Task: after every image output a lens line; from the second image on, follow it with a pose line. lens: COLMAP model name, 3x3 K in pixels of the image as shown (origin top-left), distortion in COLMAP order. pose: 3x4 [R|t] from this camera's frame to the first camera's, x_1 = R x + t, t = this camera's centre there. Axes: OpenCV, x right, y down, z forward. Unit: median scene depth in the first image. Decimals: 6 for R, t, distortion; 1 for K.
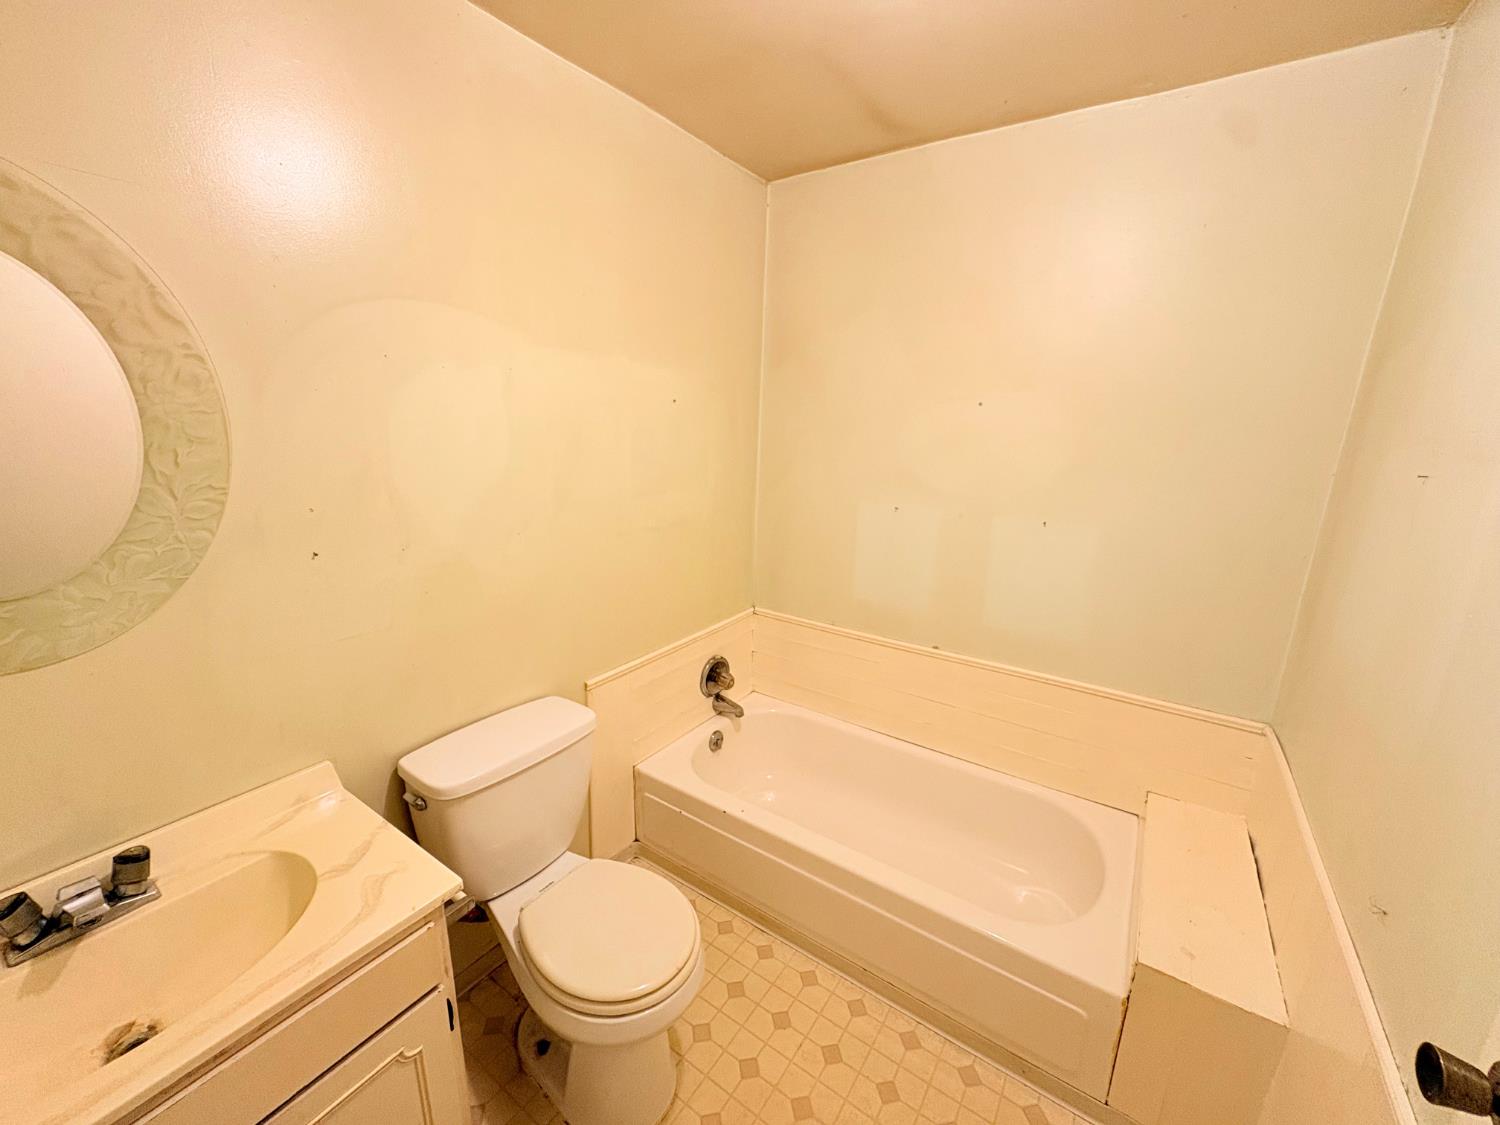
lens RADIAL K [[601.8, 0, 748.5], [0, 601.8, 566.3], [0, 0, 1]] dist [0.002284, -0.000561]
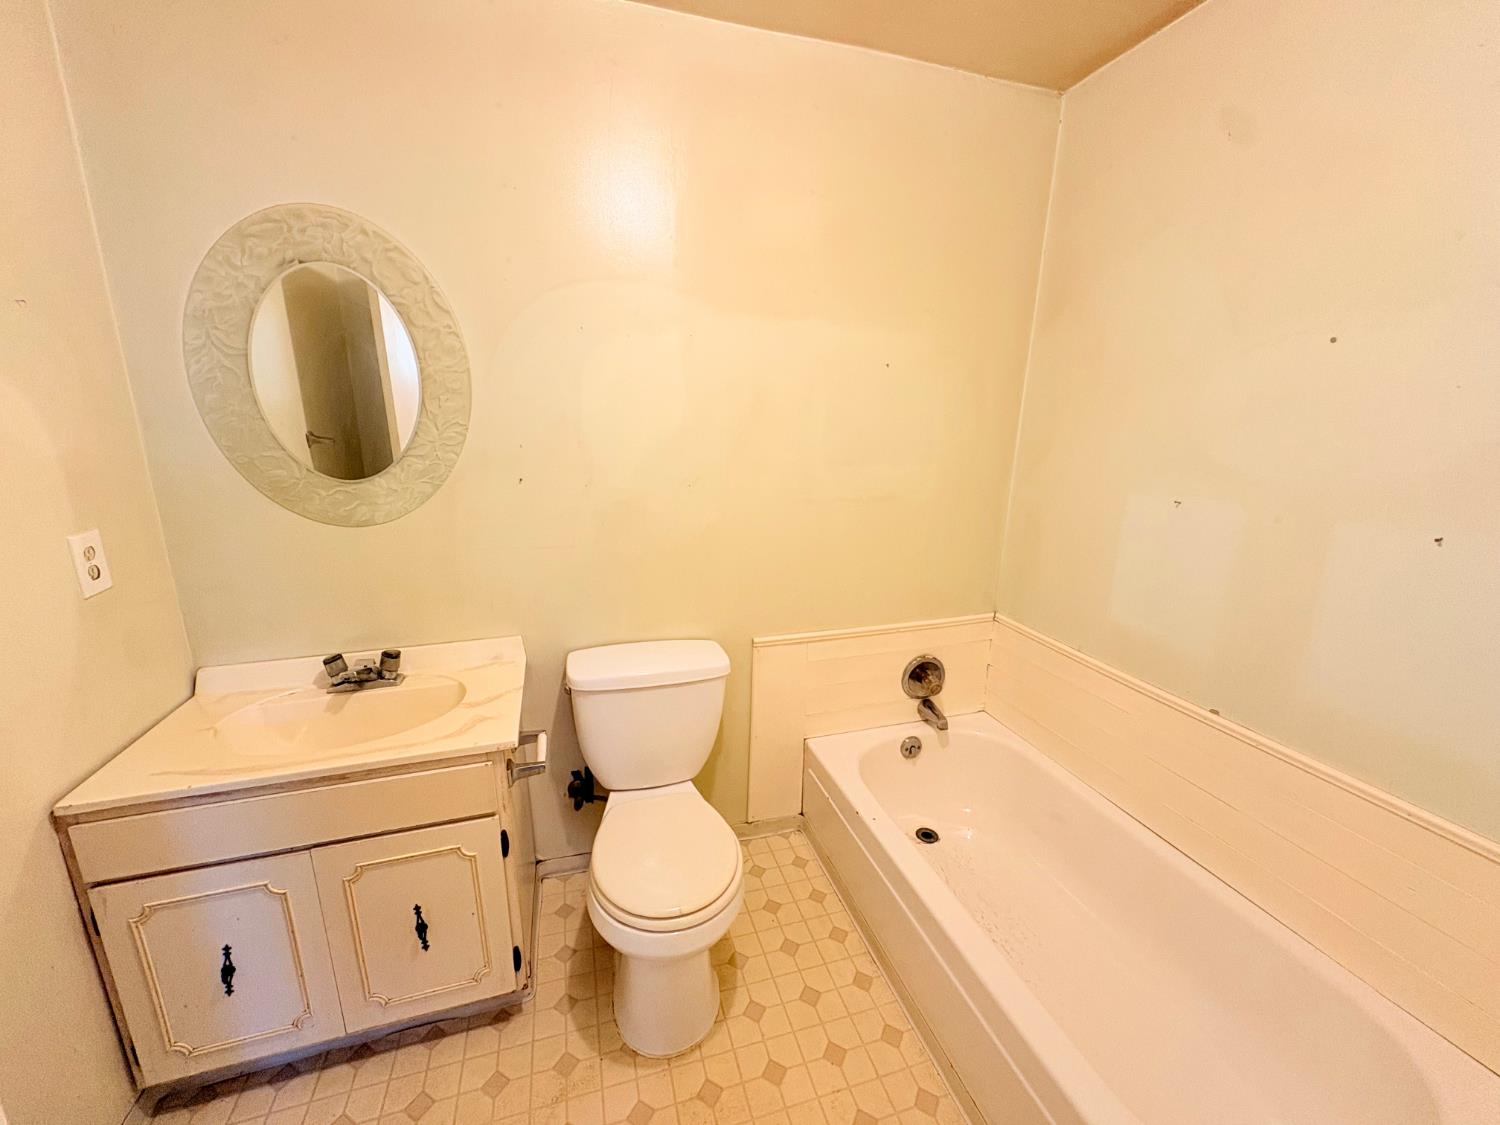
lens RADIAL K [[601.8, 0, 746.7], [0, 601.8, 565.4], [0, 0, 1]] dist [0.002284, -0.000561]
pose [[0.782550, 0.143478, -0.605829, 0.562864], [-0.147292, 0.988125, 0.043758, 0.039308], [0.604913, 0.054991, 0.794390, 0.265052]]
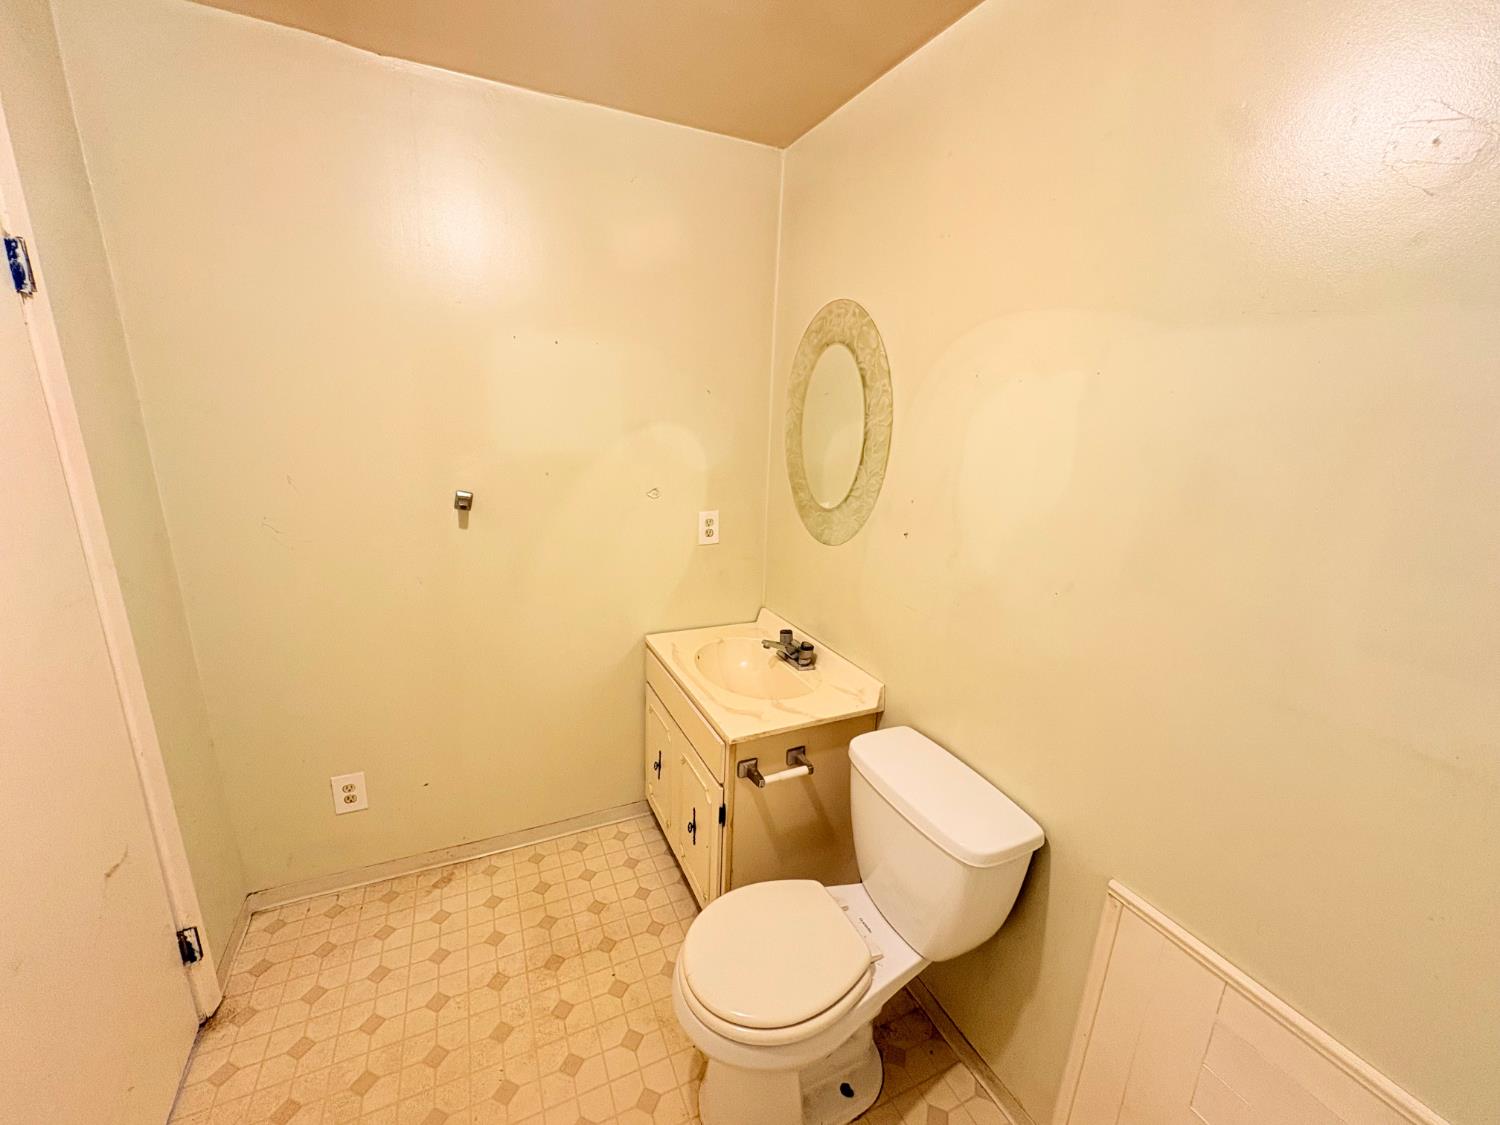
lens RADIAL K [[601.8, 0, 755.6], [0, 601.8, 567.4], [0, 0, 1]] dist [0.002284, -0.000561]
pose [[-0.502413, 0.174456, -0.846845, 0.618601], [-0.261907, 0.902710, 0.341348, -0.343731], [0.824006, 0.393292, -0.407842, 1.398382]]
